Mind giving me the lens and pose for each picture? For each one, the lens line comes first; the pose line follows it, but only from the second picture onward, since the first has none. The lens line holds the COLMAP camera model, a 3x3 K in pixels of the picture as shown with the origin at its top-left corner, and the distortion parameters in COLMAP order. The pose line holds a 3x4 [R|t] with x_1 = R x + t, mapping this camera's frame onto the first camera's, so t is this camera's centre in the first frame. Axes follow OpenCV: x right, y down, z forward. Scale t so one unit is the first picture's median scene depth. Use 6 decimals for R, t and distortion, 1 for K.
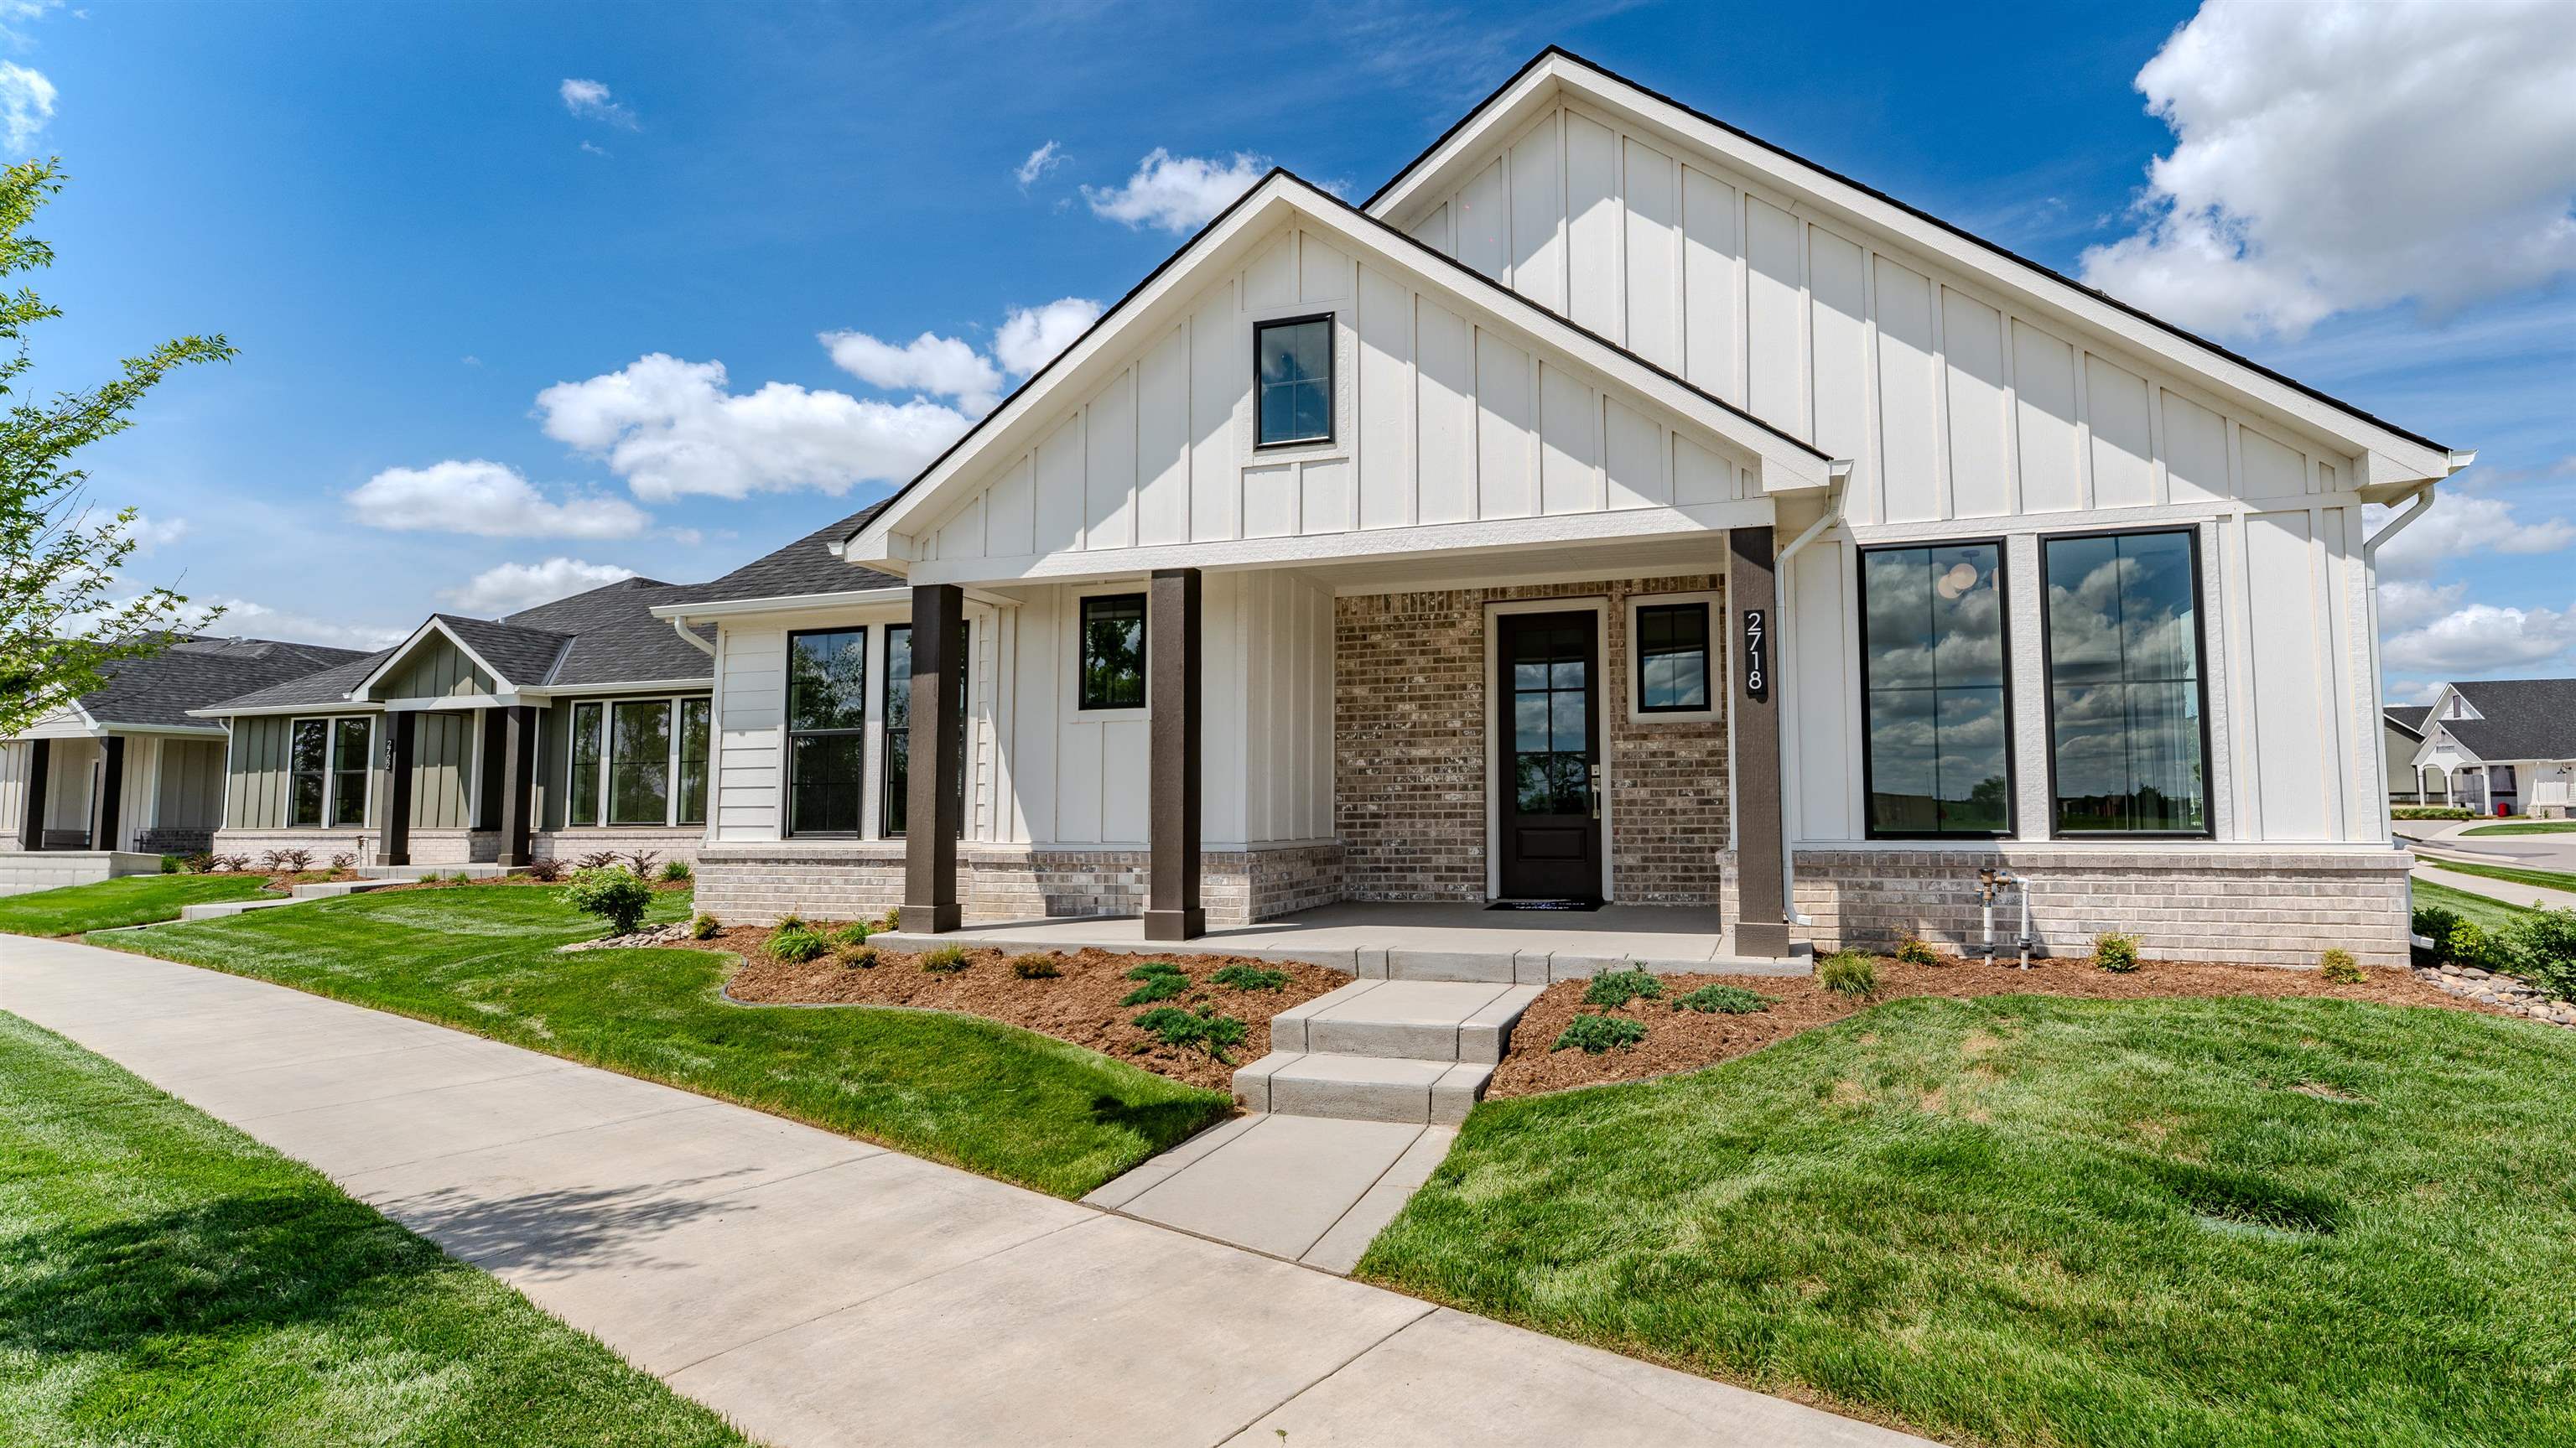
lens RADIAL K [[1103.8, 0, 1411.8], [0, 1103.8, 773.3], [0, 0, 1]] dist [-0.002101, -0.000464]
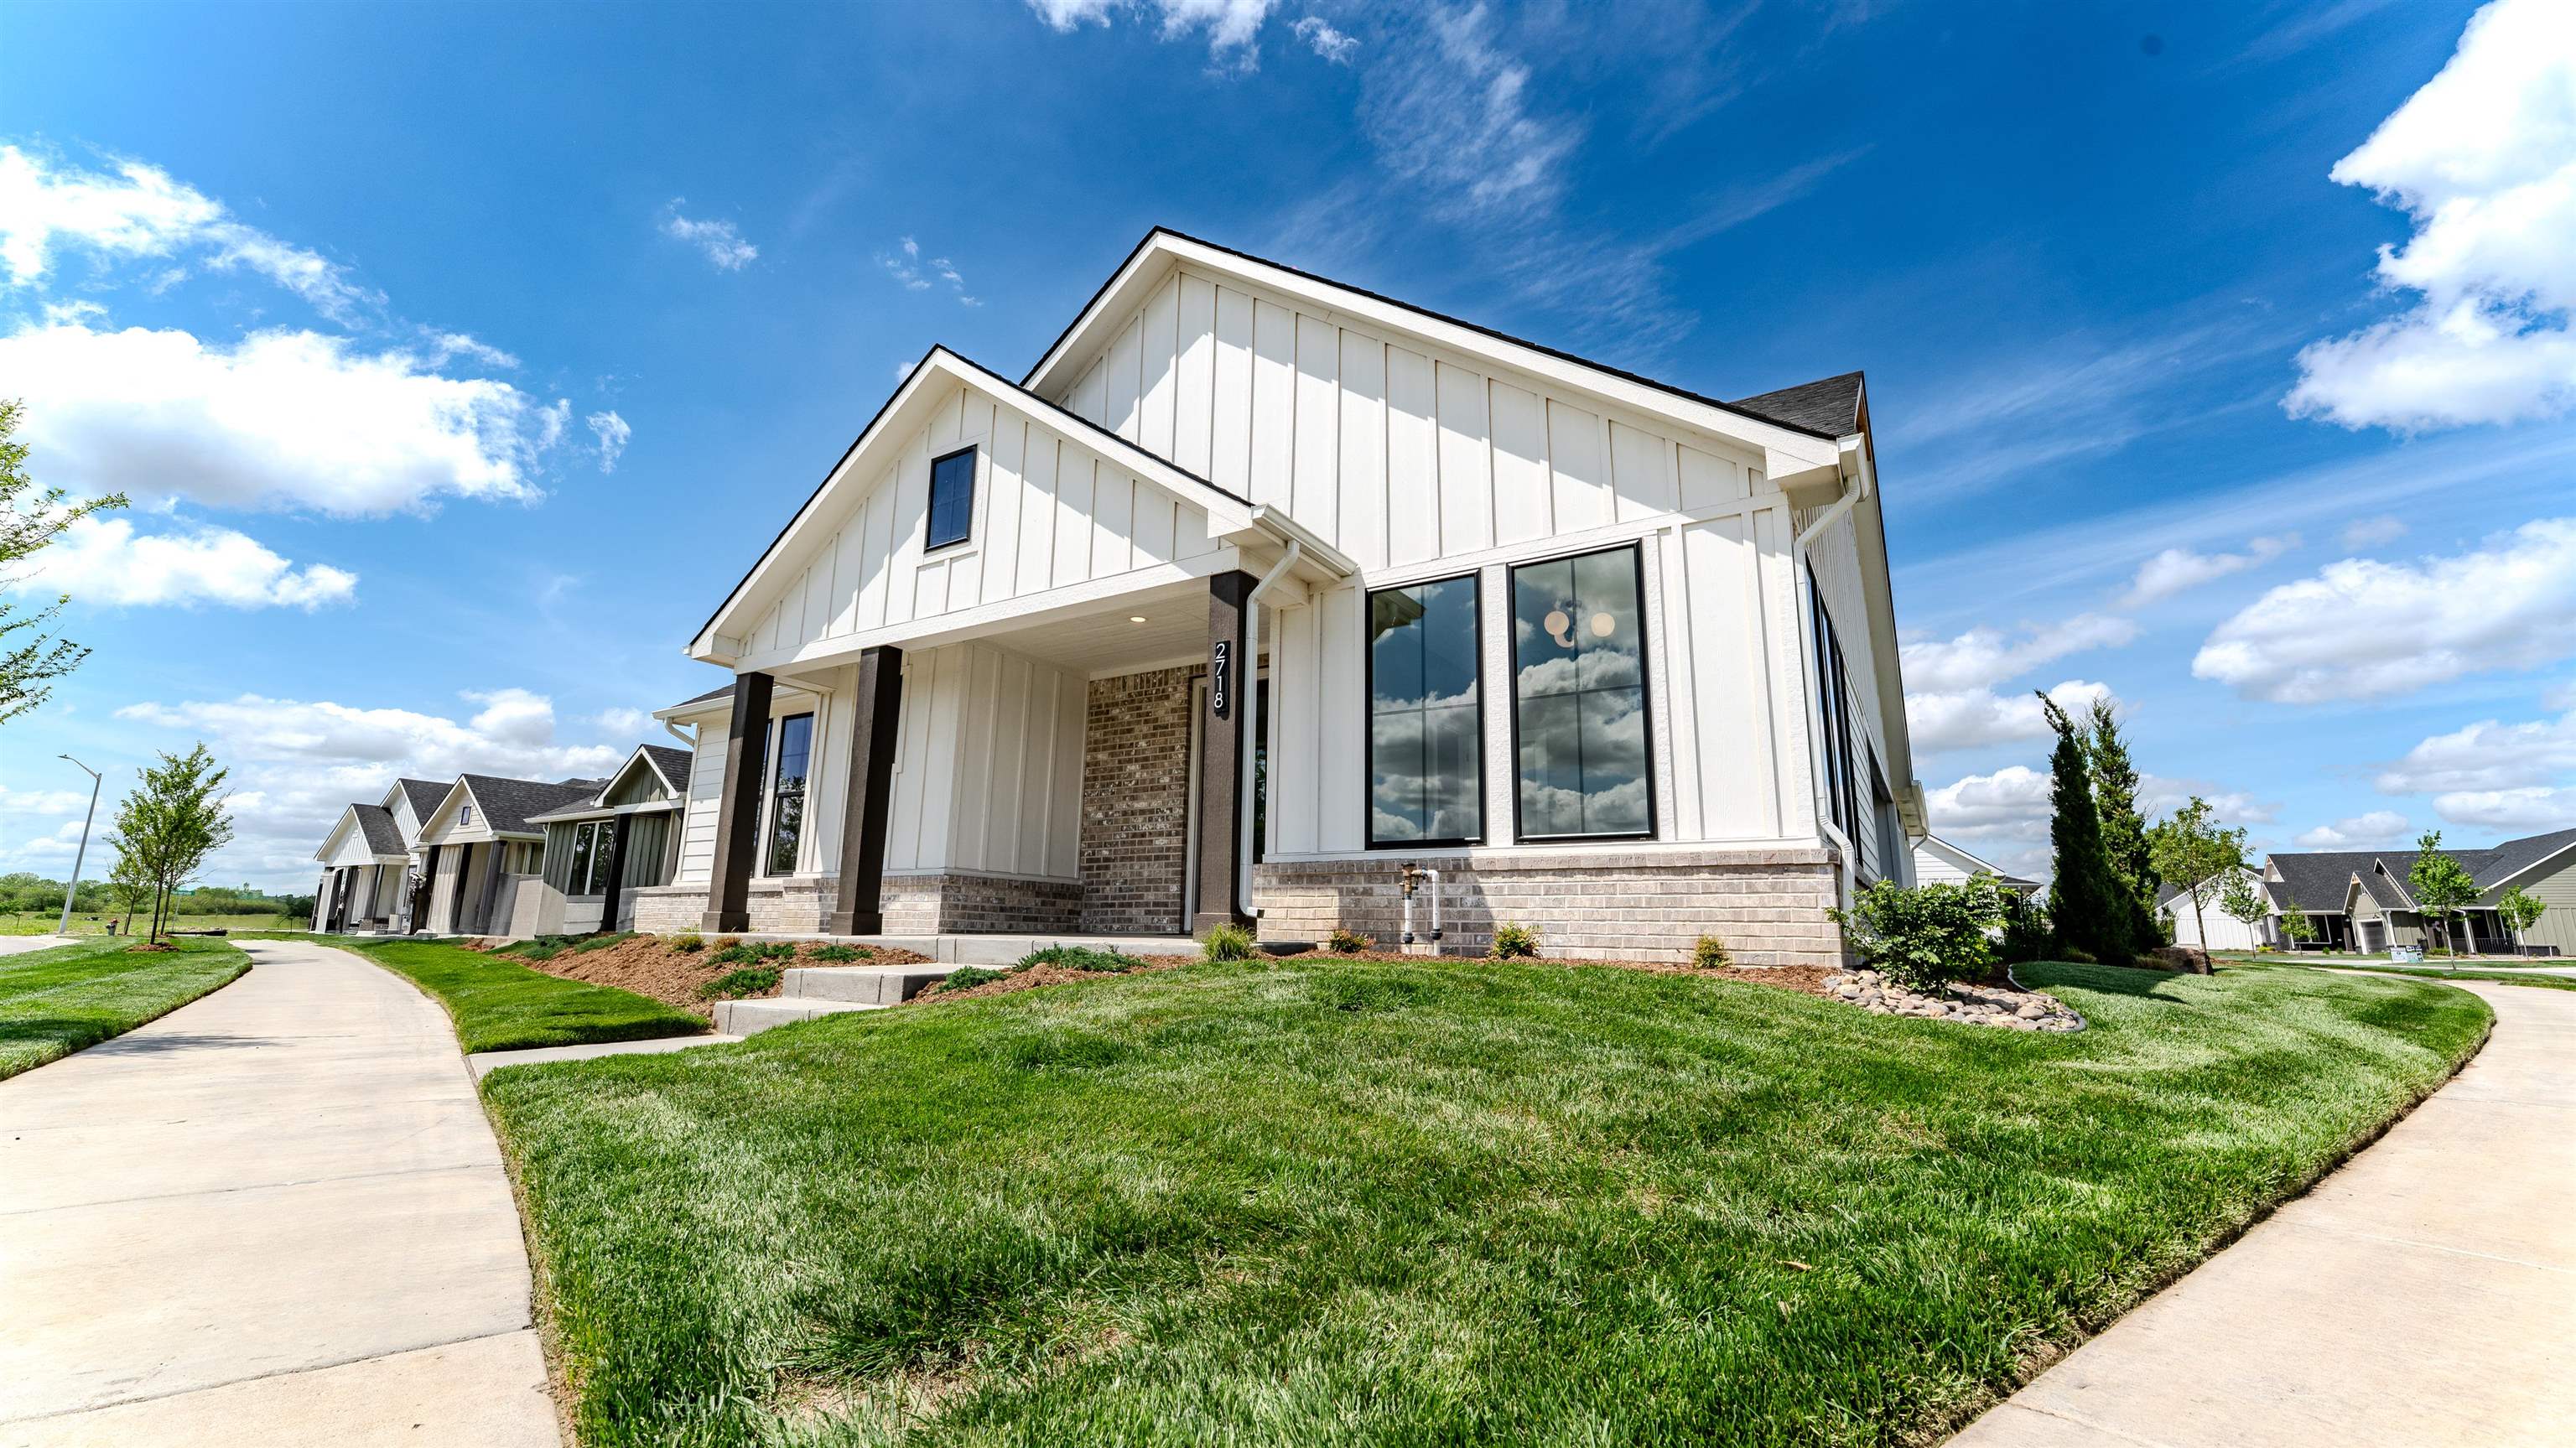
lens RADIAL K [[994.5, 0, 1311.3], [0, 994.5, 786.4], [0, 0, 1]] dist [0.002036, -0.000044]
pose [[0.962409, -0.019044, -0.270937, 0.604055], [-0.015411, 0.992103, -0.124476, 0.116269], [0.271168, 0.123972, 0.954515, 0.042545]]
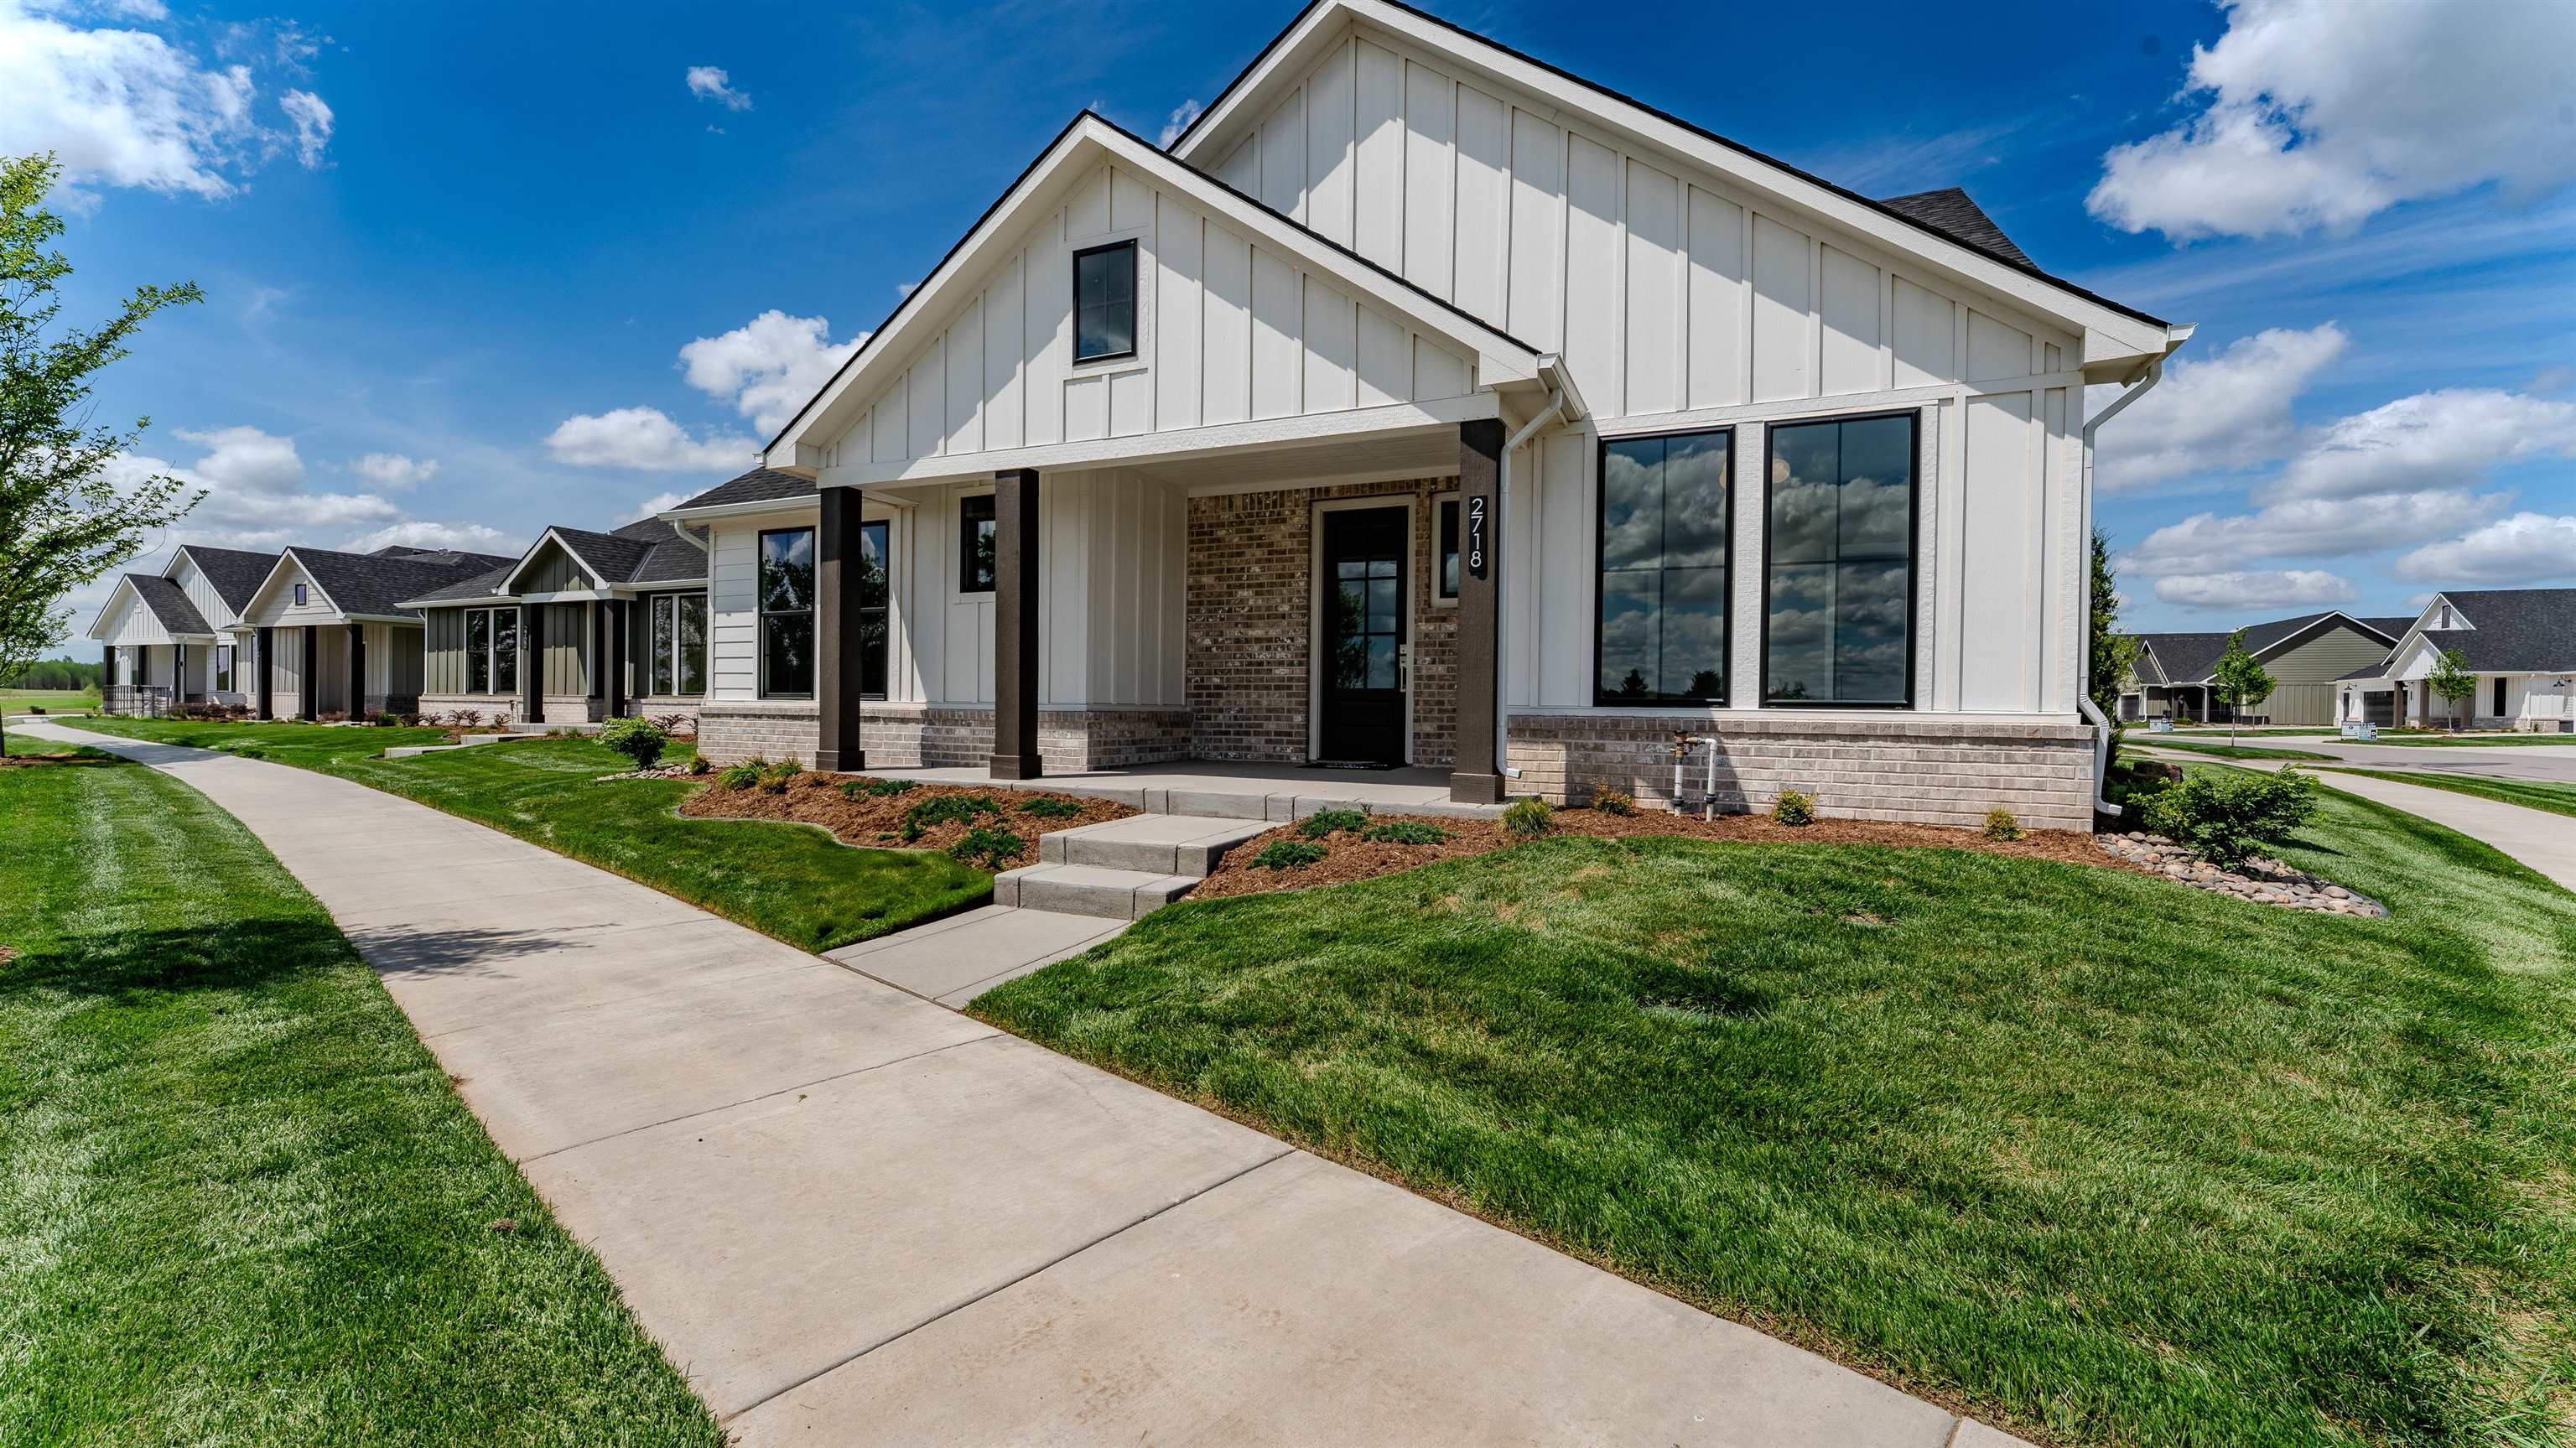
lens RADIAL K [[969.4, 0, 1276.0], [0, 969.4, 751.9], [0, 0, 1]] dist [0.002377, -0.002911]
pose [[0.990112, 0.023999, -0.138210, 0.221513], [-0.012788, 0.996596, 0.081438, 0.029173], [0.139694, -0.078866, 0.987049, -0.017989]]
